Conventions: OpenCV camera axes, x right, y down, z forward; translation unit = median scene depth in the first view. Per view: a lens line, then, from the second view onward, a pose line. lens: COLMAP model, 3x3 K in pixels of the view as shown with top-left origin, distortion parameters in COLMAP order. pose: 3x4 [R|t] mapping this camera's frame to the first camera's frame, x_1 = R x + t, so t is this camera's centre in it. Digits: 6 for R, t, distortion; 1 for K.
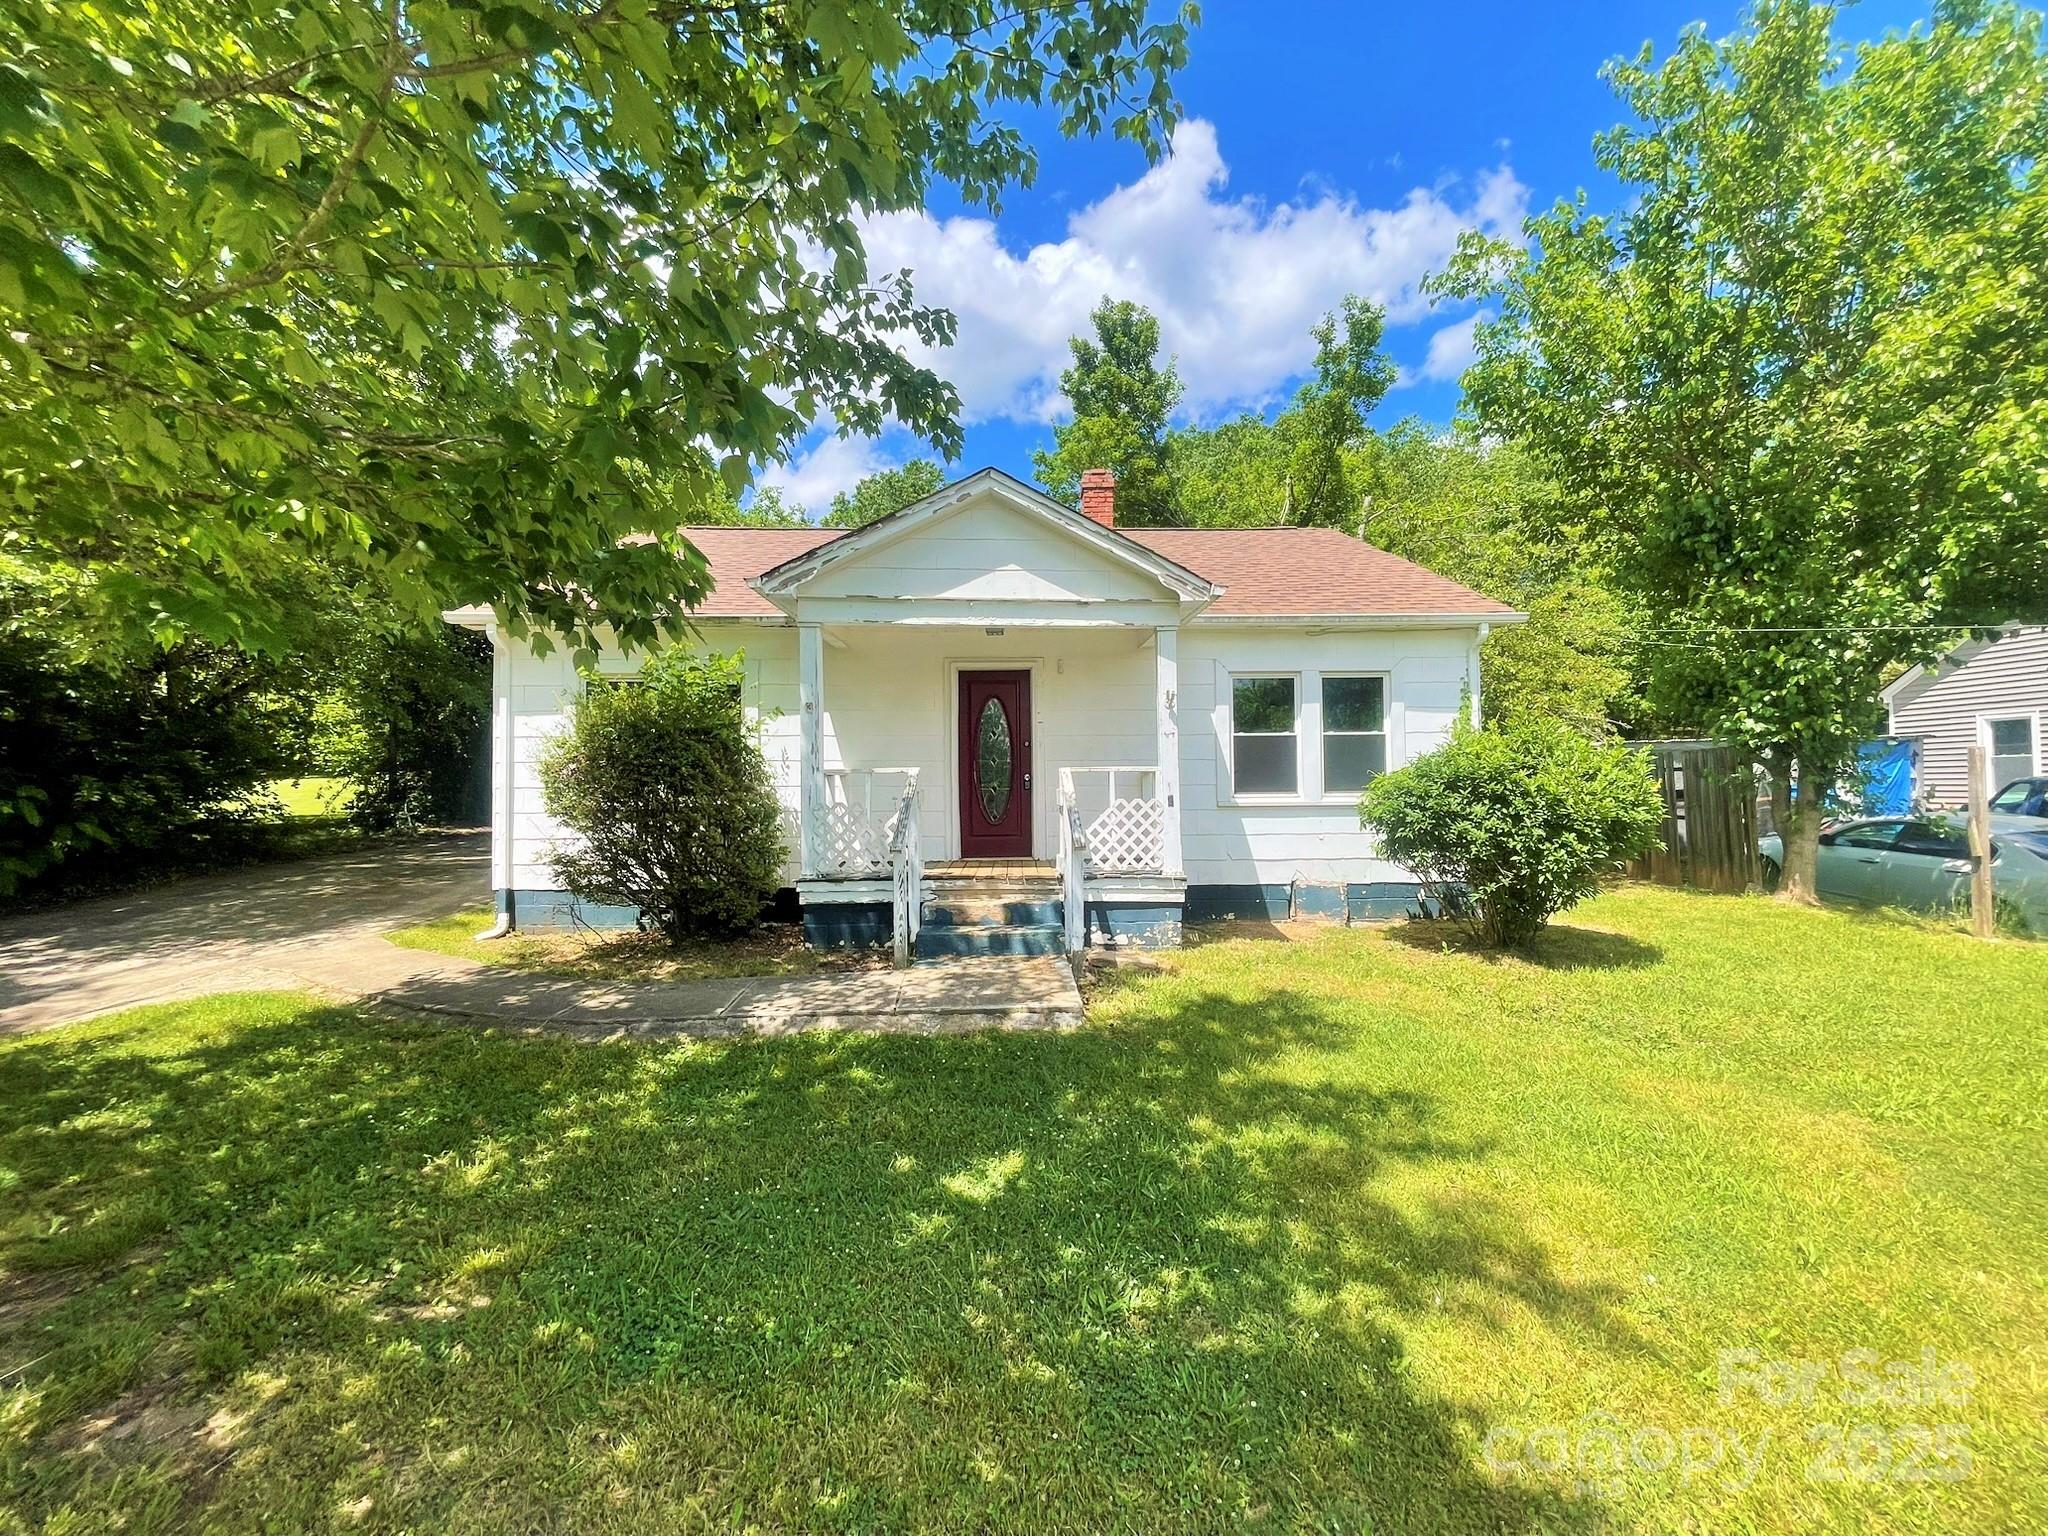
lens RADIAL K [[901.7, 0, 1033.2], [0, 901.7, 767.7], [0, 0, 1]] dist [0.001171, -0.000070]
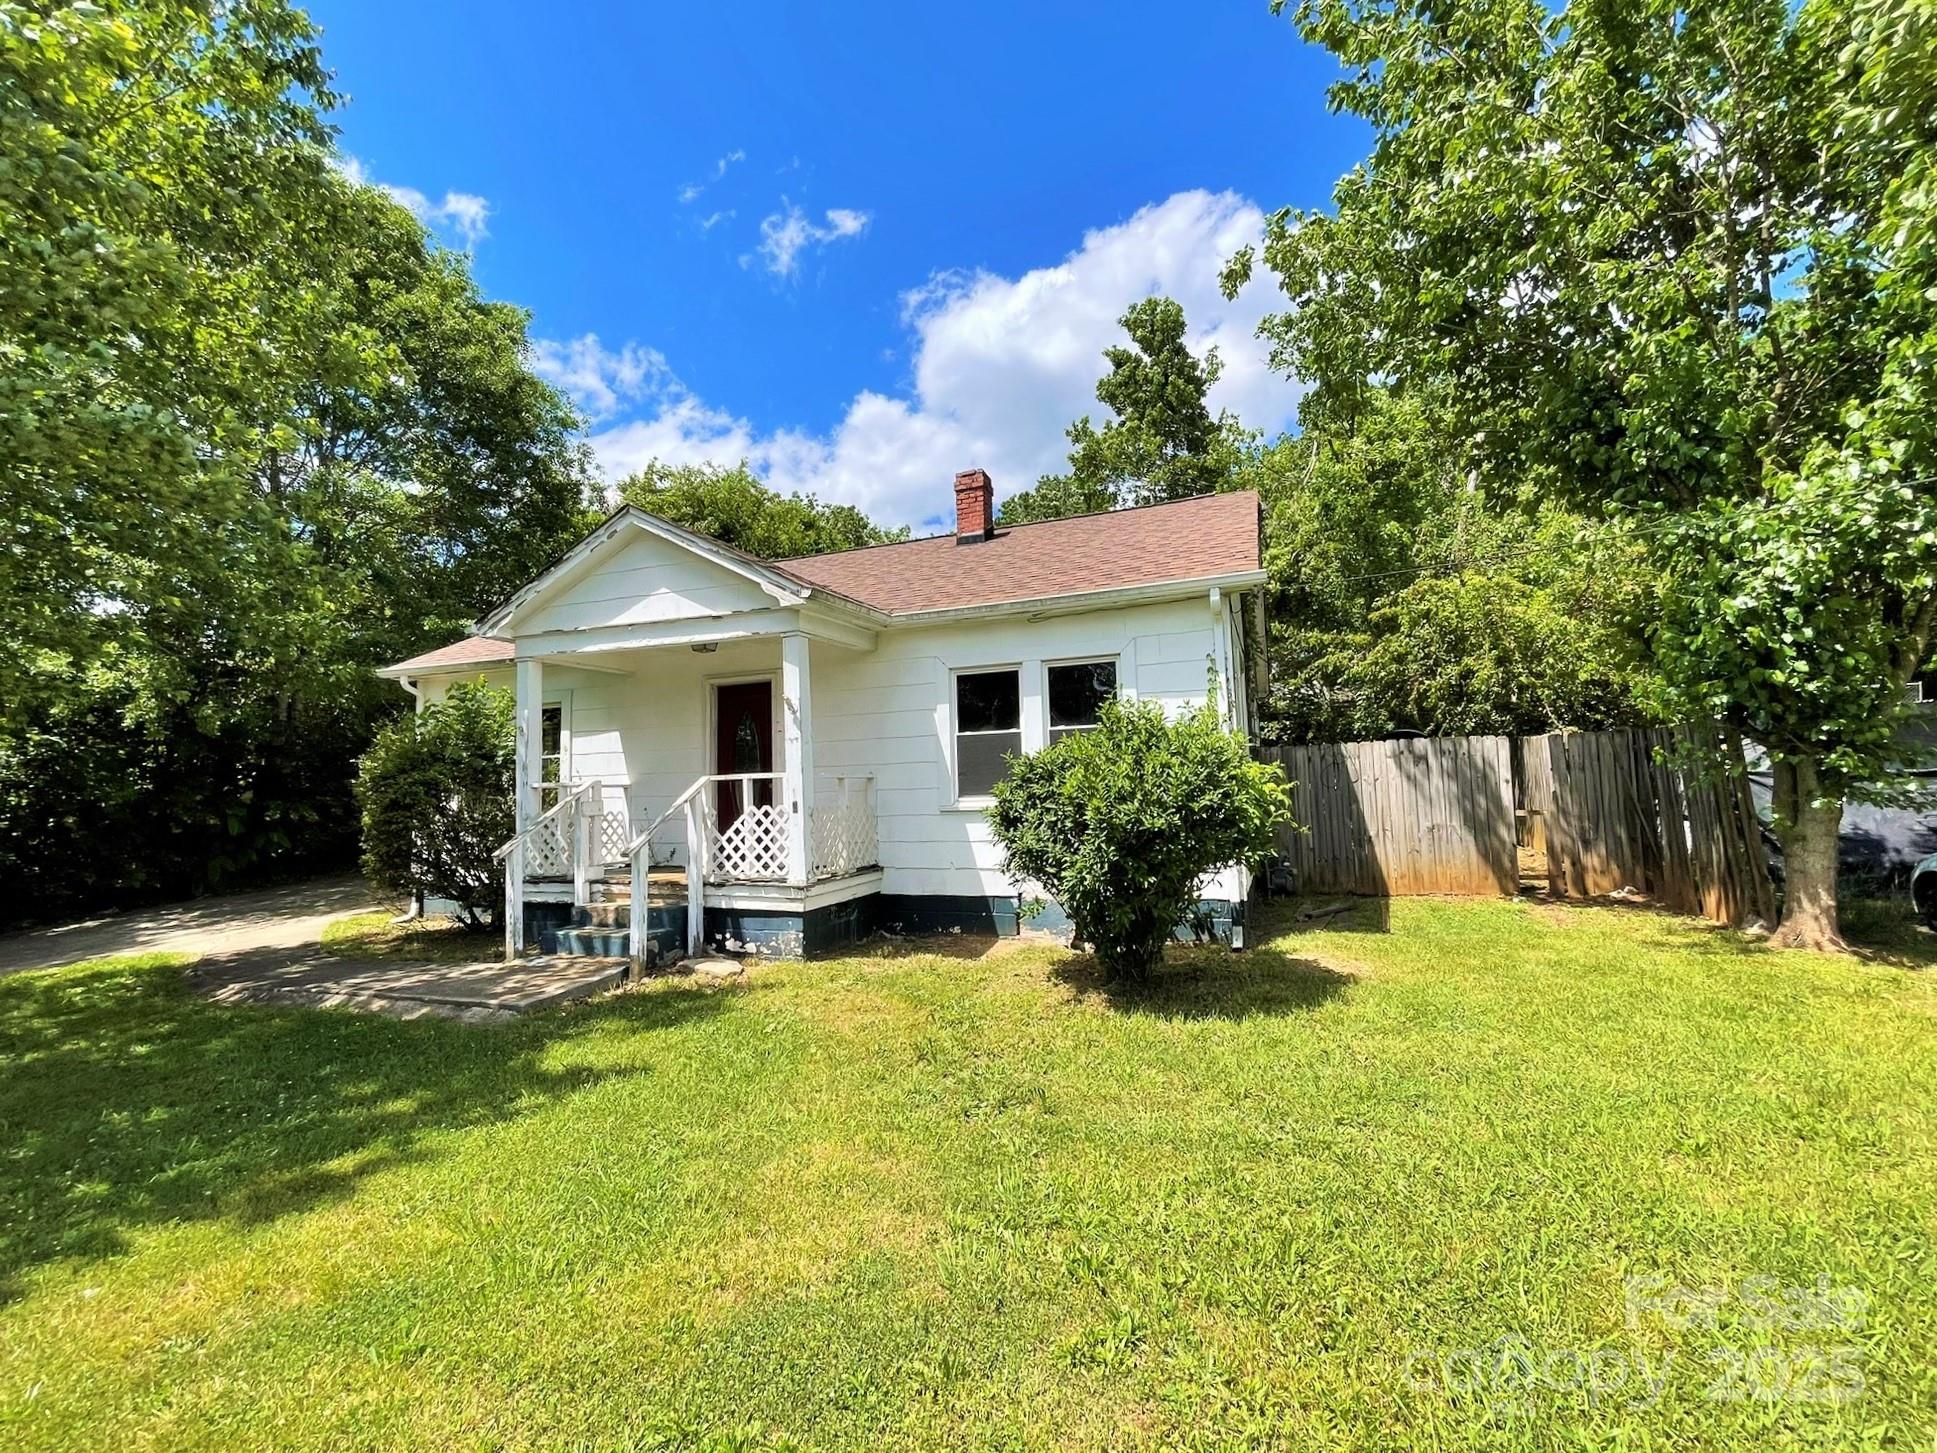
lens RADIAL K [[852.8, 0, 977.2], [0, 852.8, 726.2], [0, 0, 1]] dist [0.001171, -0.000070]
pose [[0.922633, -0.050735, -0.382327, 0.682099], [0.030730, 0.997829, -0.058256, 0.008870], [0.384453, 0.042000, 0.922189, 0.212480]]
